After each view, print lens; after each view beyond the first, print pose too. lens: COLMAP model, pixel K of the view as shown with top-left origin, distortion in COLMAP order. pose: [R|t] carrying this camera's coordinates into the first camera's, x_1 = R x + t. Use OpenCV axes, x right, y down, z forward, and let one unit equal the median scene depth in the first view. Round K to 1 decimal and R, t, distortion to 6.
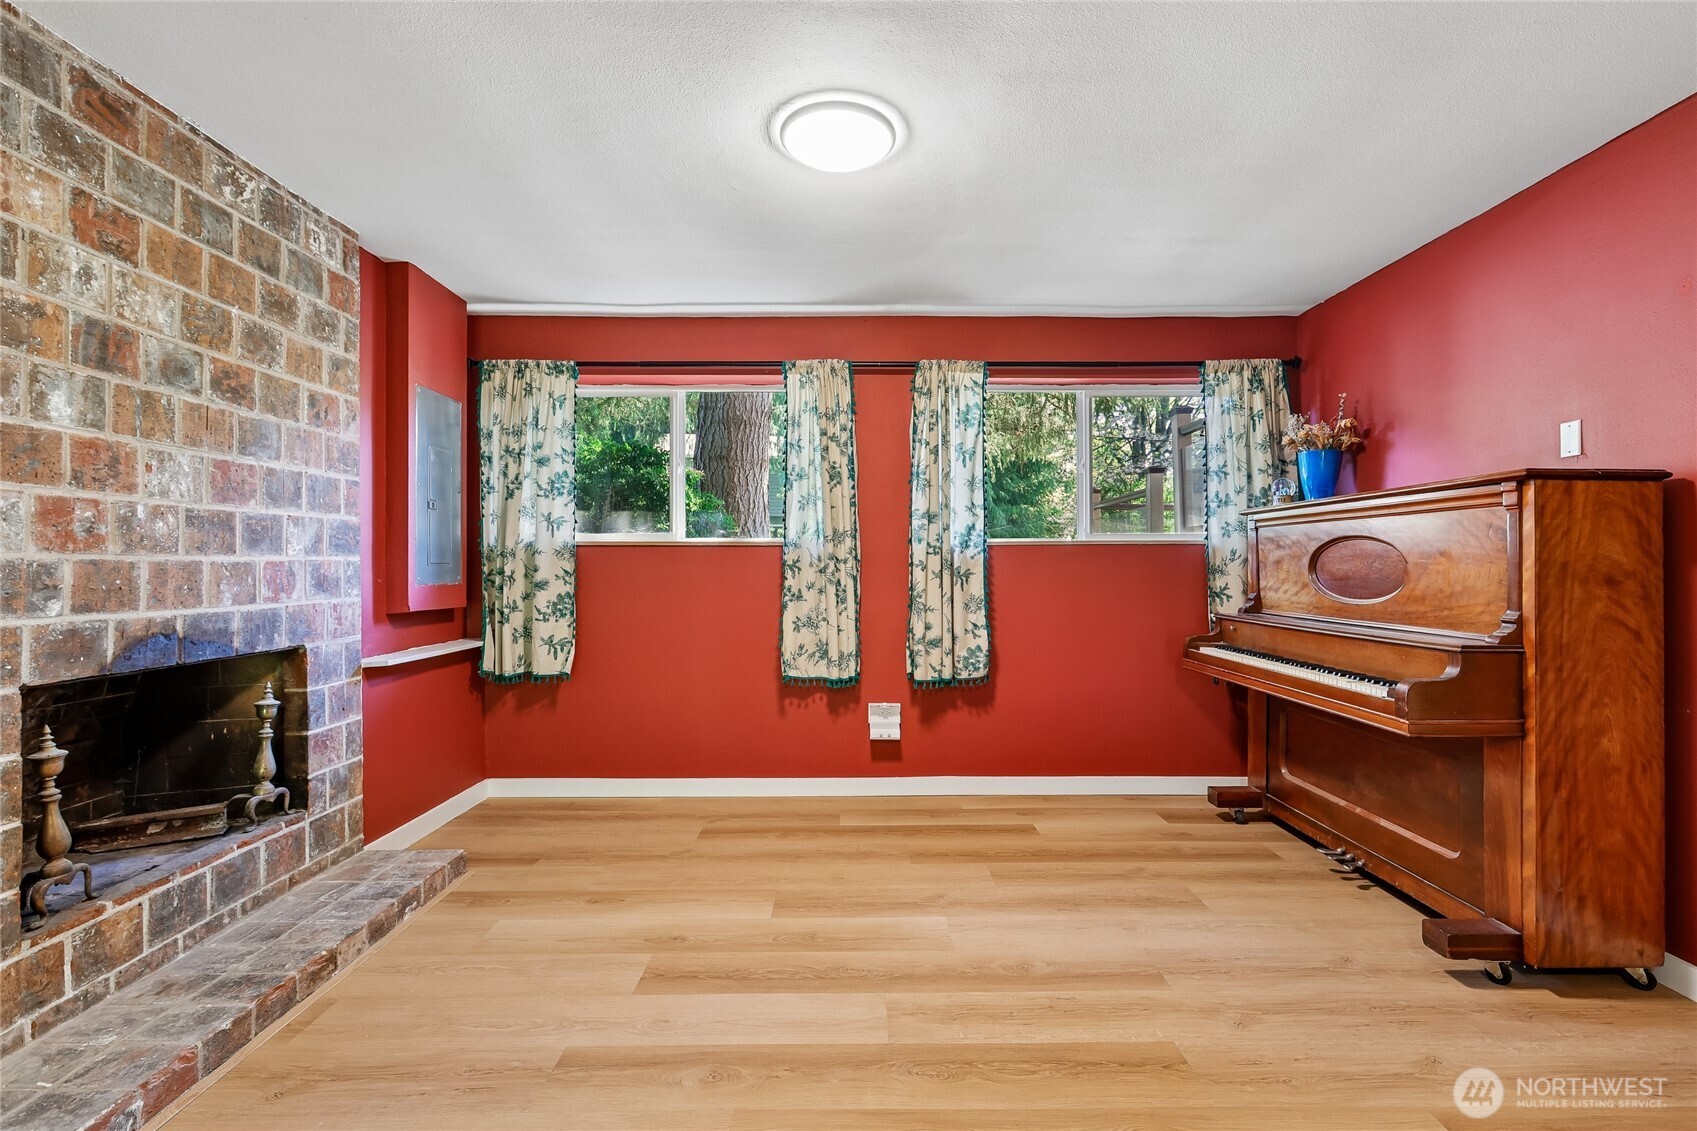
lens RADIAL K [[755.3, 0, 866.0], [0, 755.3, 562.0], [0, 0, 1]] dist [-0.004619, 0.003050]
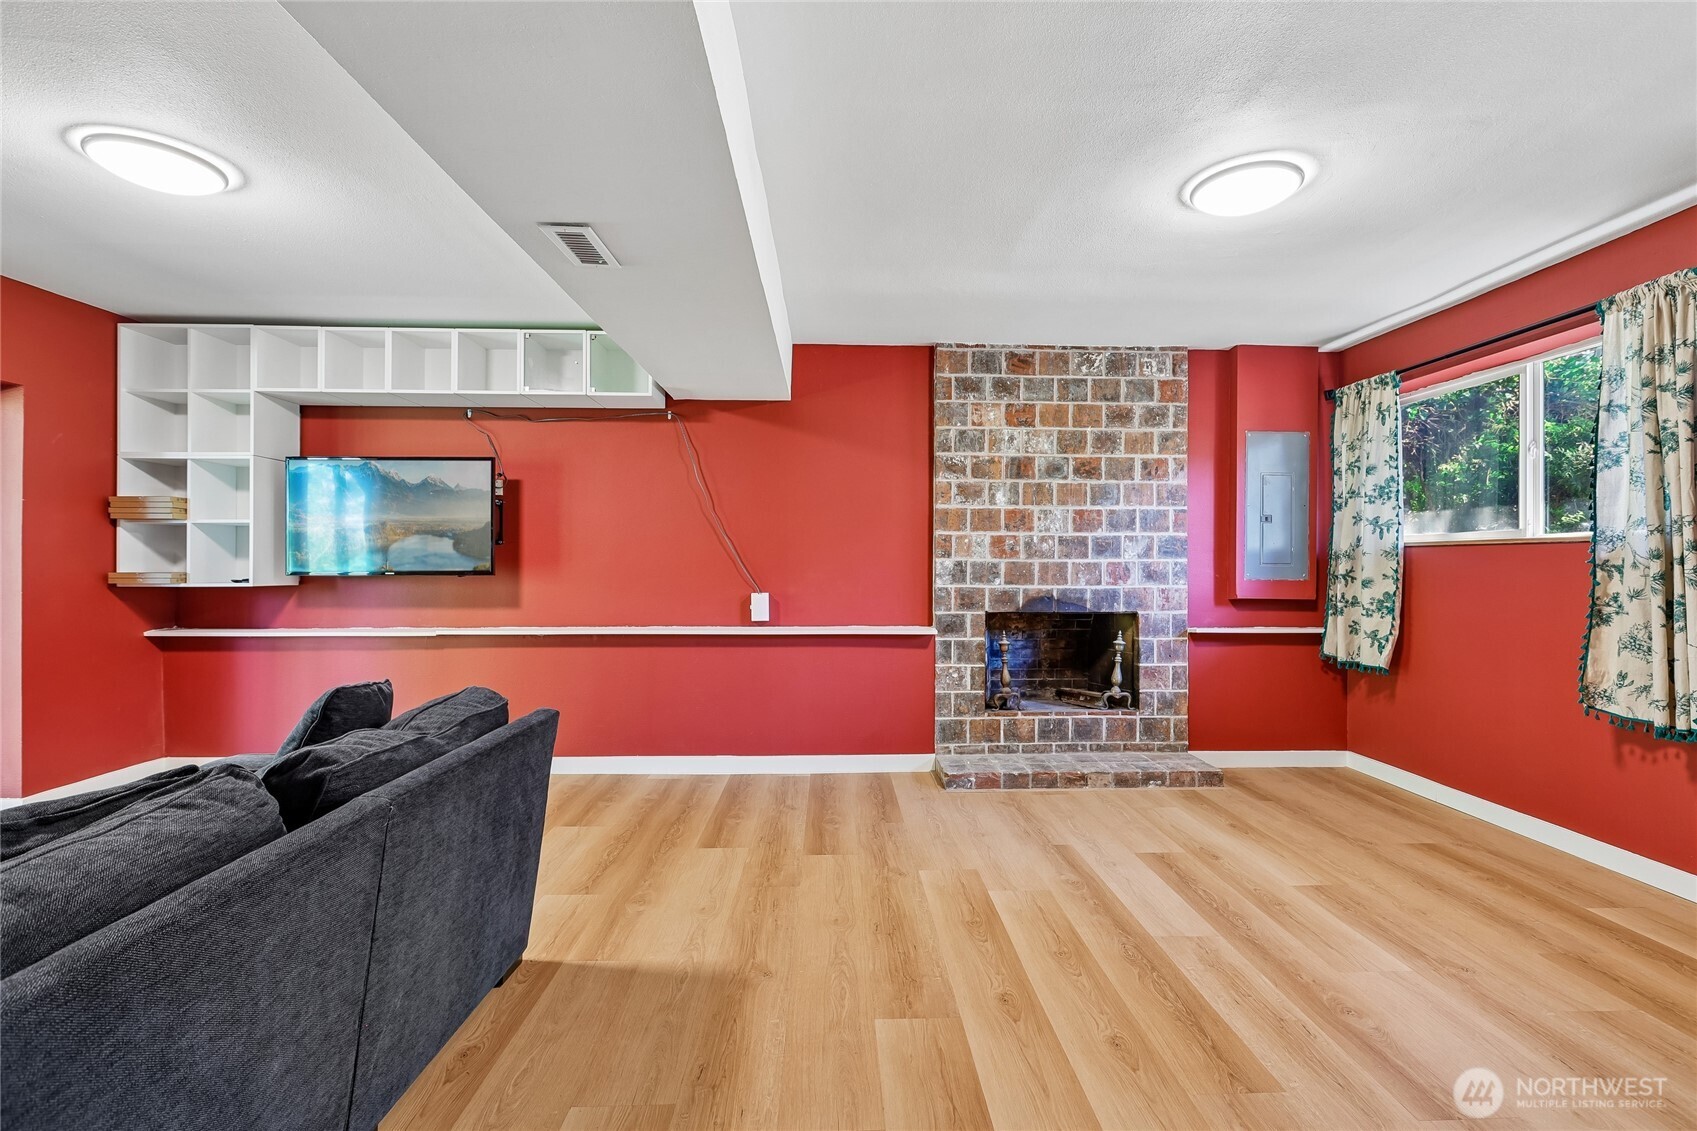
lens RADIAL K [[755.3, 0, 868.6], [0, 755.3, 562.0], [0, 0, 1]] dist [-0.004619, 0.003050]
pose [[0.044941, -0.001963, -0.998988, 0.916754], [0.000607, 0.999998, -0.001937, 0.001844], [0.998989, -0.000519, 0.044942, 0.326561]]
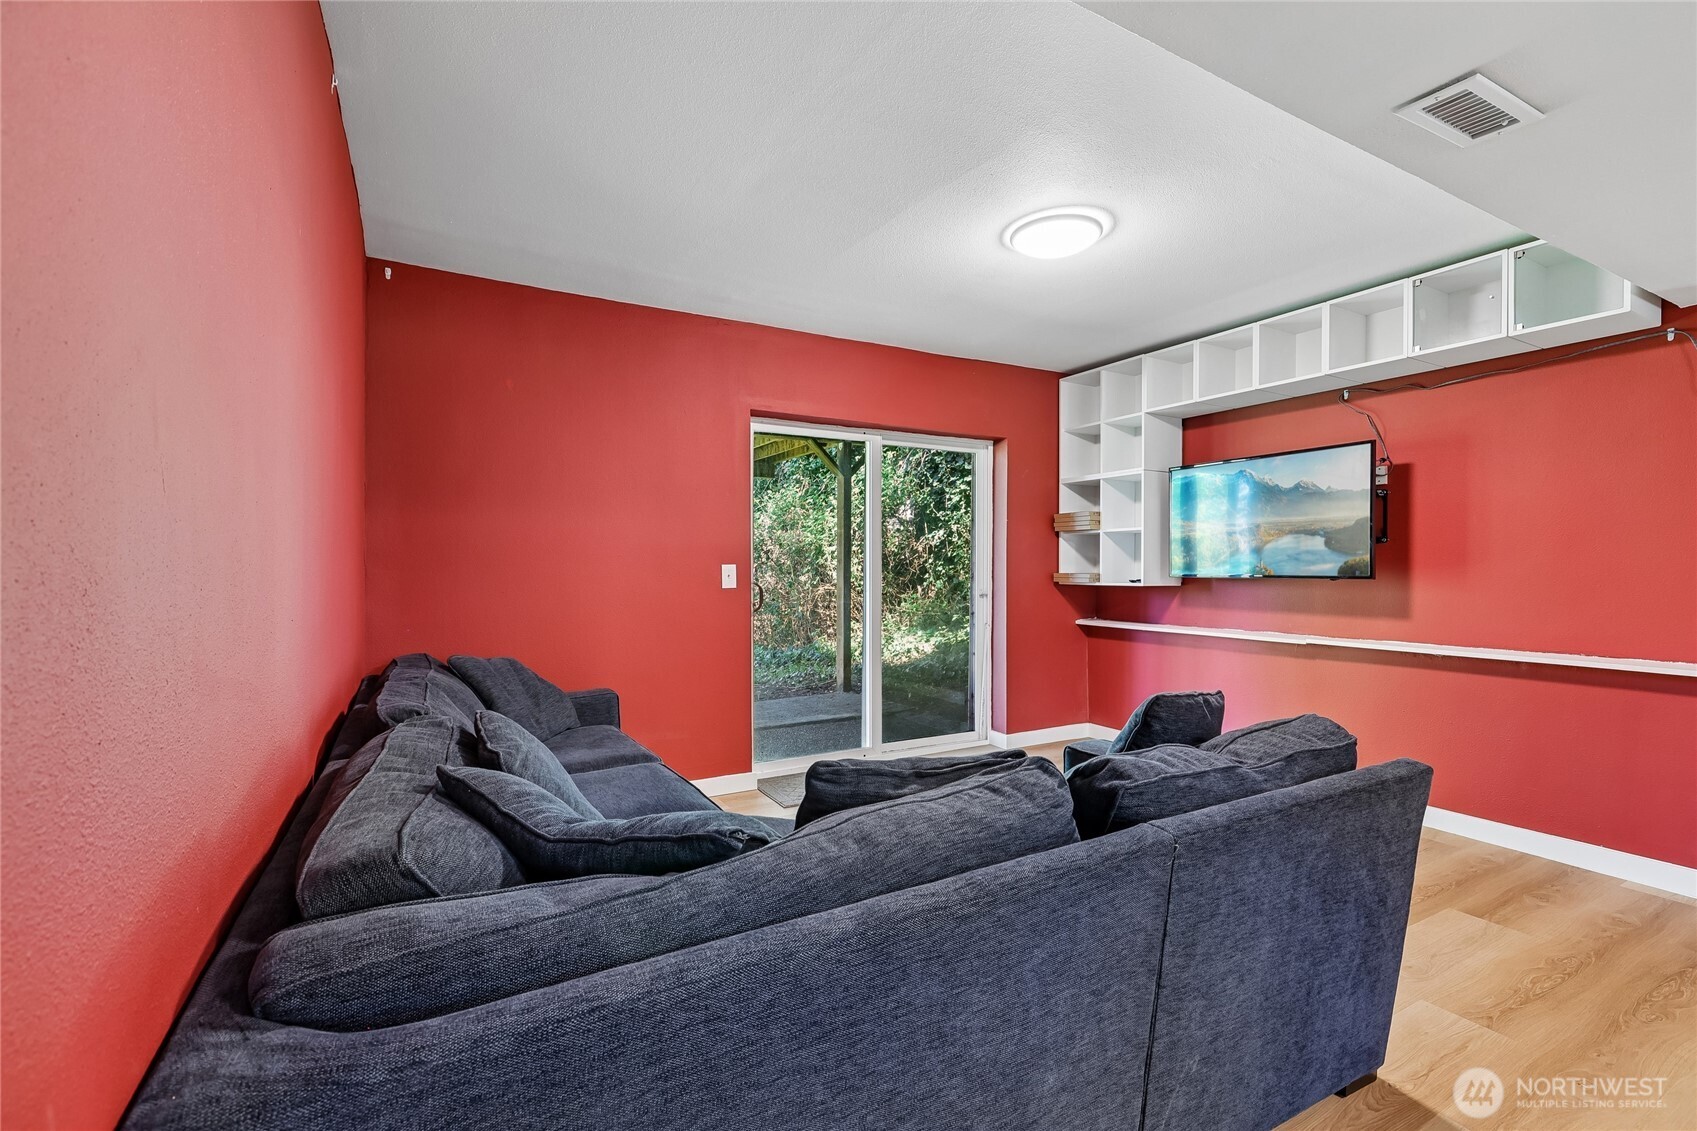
lens RADIAL K [[755.3, 0, 852.0], [0, 755.3, 571.3], [0, 0, 1]] dist [-0.004619, 0.003050]
pose [[-0.868760, 0.006106, -0.495195, 0.774075], [0.003637, 0.999976, 0.005950, 0.000780], [0.495219, 0.003369, -0.868762, 0.318872]]
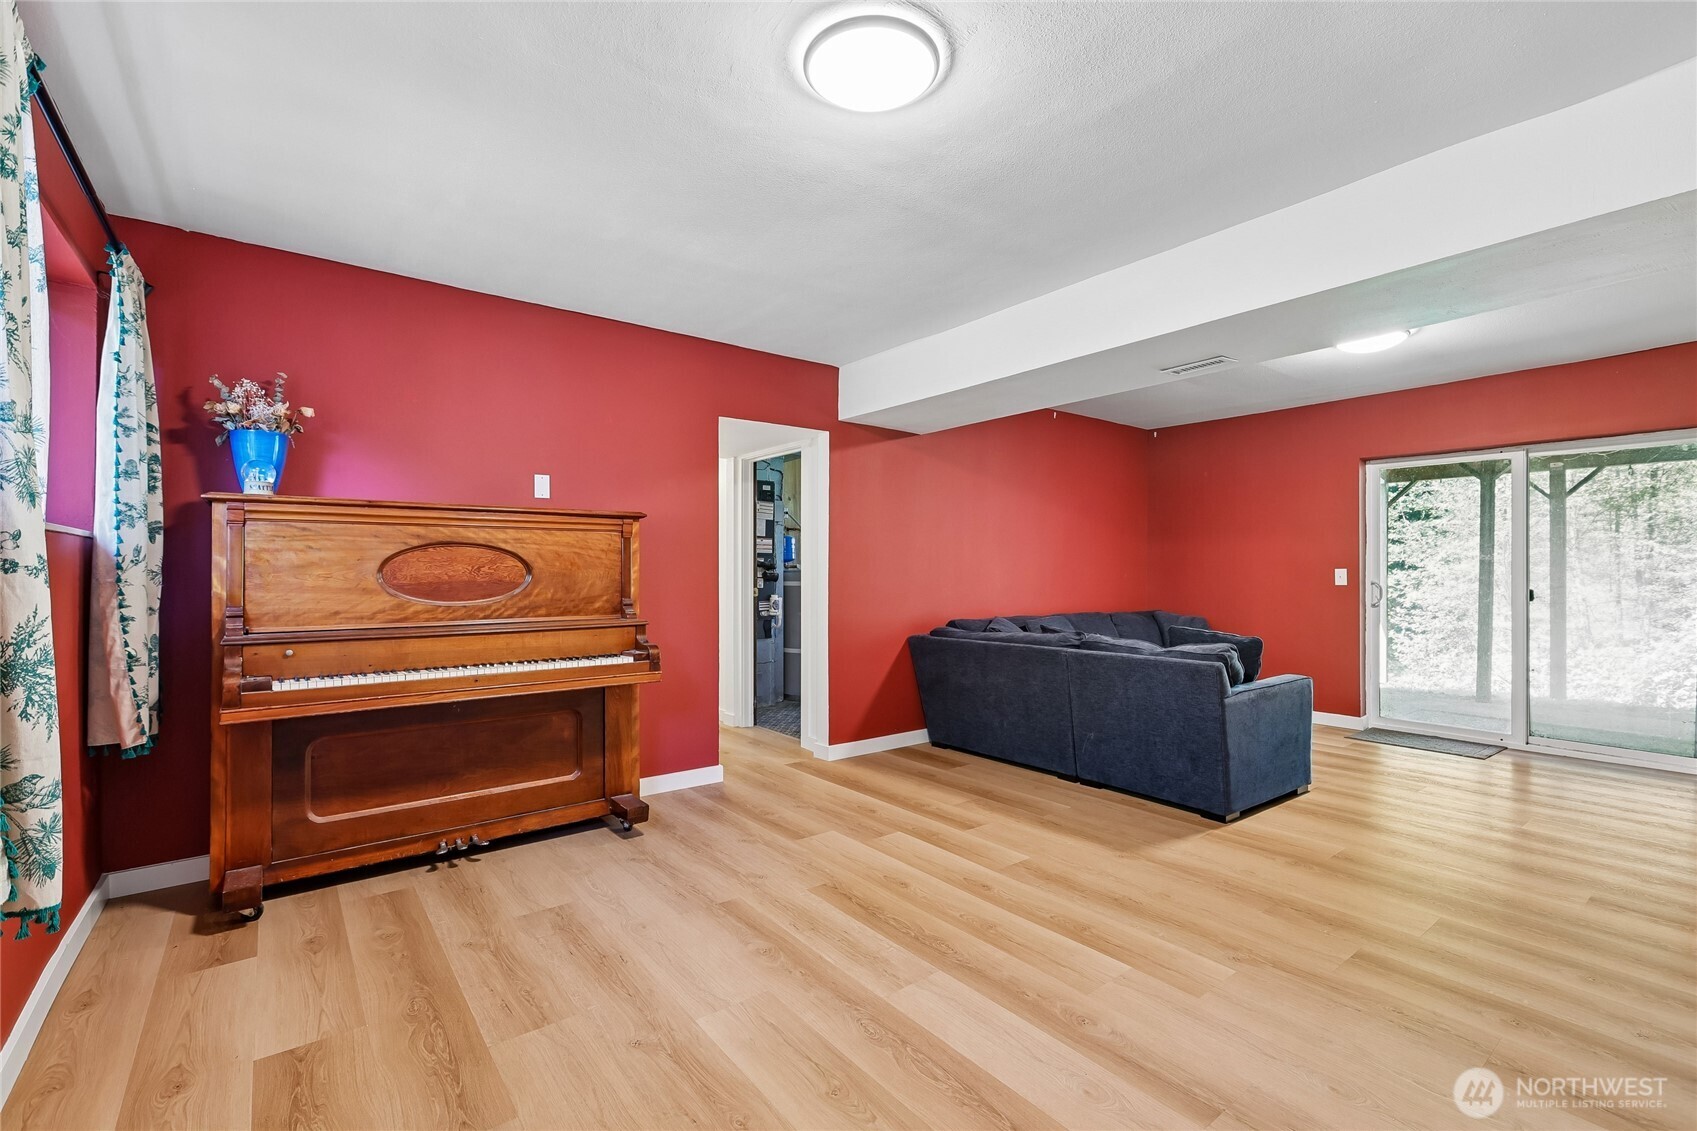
lens RADIAL K [[755.3, 0, 843.8], [0, 755.3, 567.1], [0, 0, 1]] dist [-0.004619, 0.003050]
pose [[-0.597536, 0.002882, 0.801837, -0.595628], [-0.002784, 0.999980, -0.005669, 0.003801], [-0.801837, -0.005620, -0.597516, 1.306027]]
